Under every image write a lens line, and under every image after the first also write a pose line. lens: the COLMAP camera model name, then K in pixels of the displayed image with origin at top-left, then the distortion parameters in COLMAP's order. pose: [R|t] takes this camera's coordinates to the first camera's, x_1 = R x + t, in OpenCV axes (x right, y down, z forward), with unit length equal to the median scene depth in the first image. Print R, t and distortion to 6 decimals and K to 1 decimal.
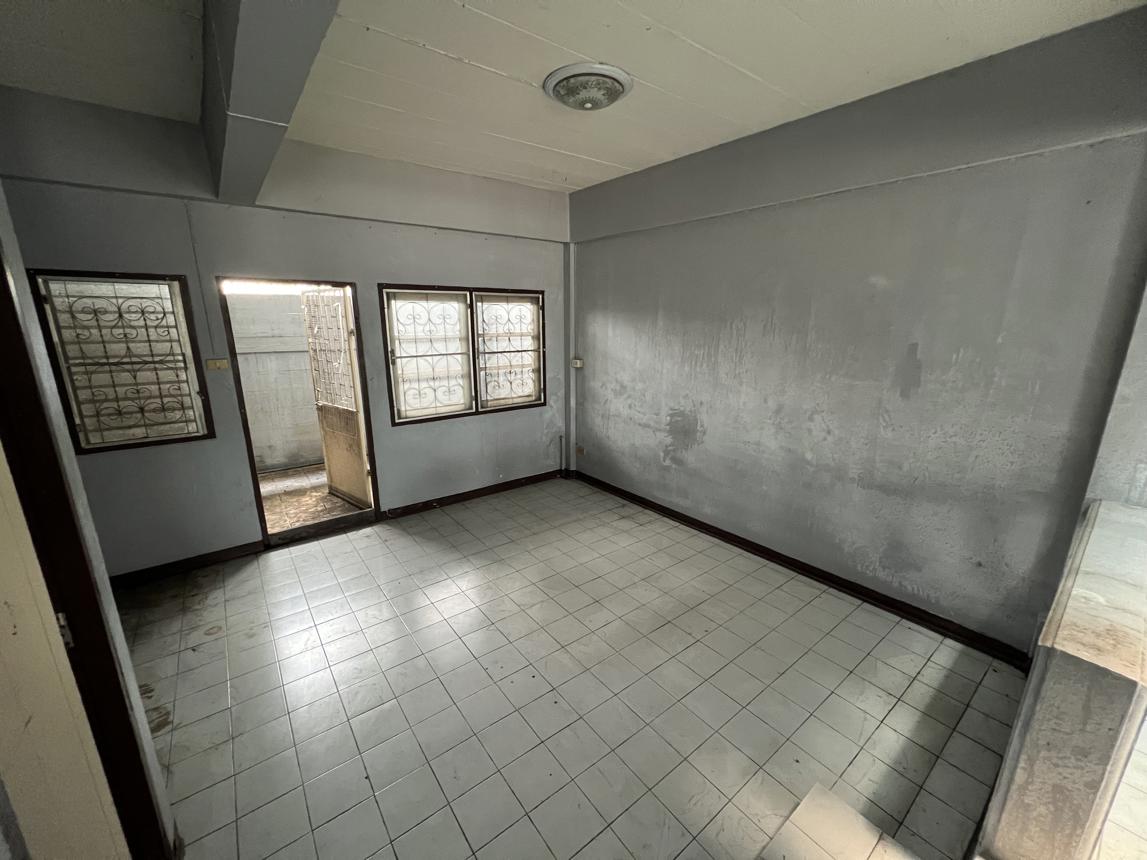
lens RADIAL K [[459.1, 0, 573.5], [0, 459.1, 430.0], [0, 0, 1]] dist [0.001388, 0.000058]
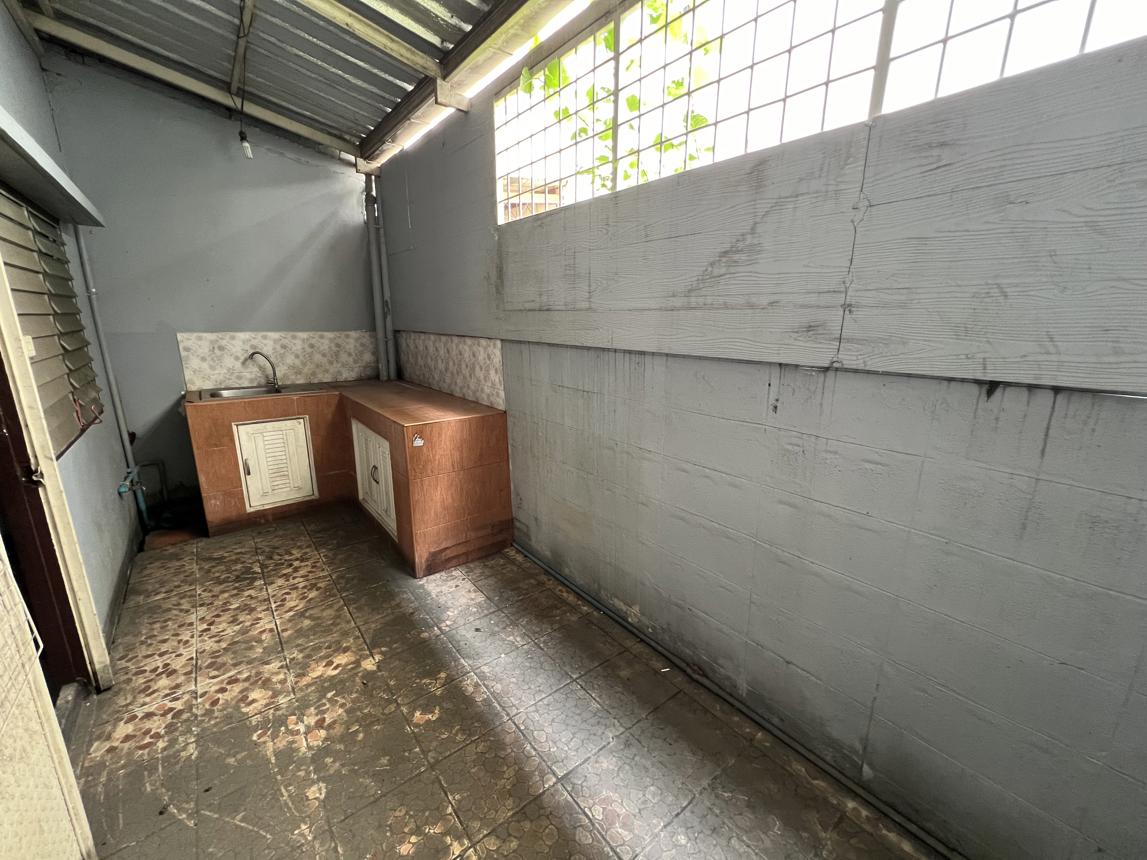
lens RADIAL K [[459.1, 0, 573.5], [0, 459.1, 430.0], [0, 0, 1]] dist [0.001388, 0.000058]
pose [[0.018806, 0.231981, -0.972538, -0.171568], [-0.251818, 0.942452, 0.219935, -0.199041], [0.967592, 0.240766, 0.076141, 1.024519]]
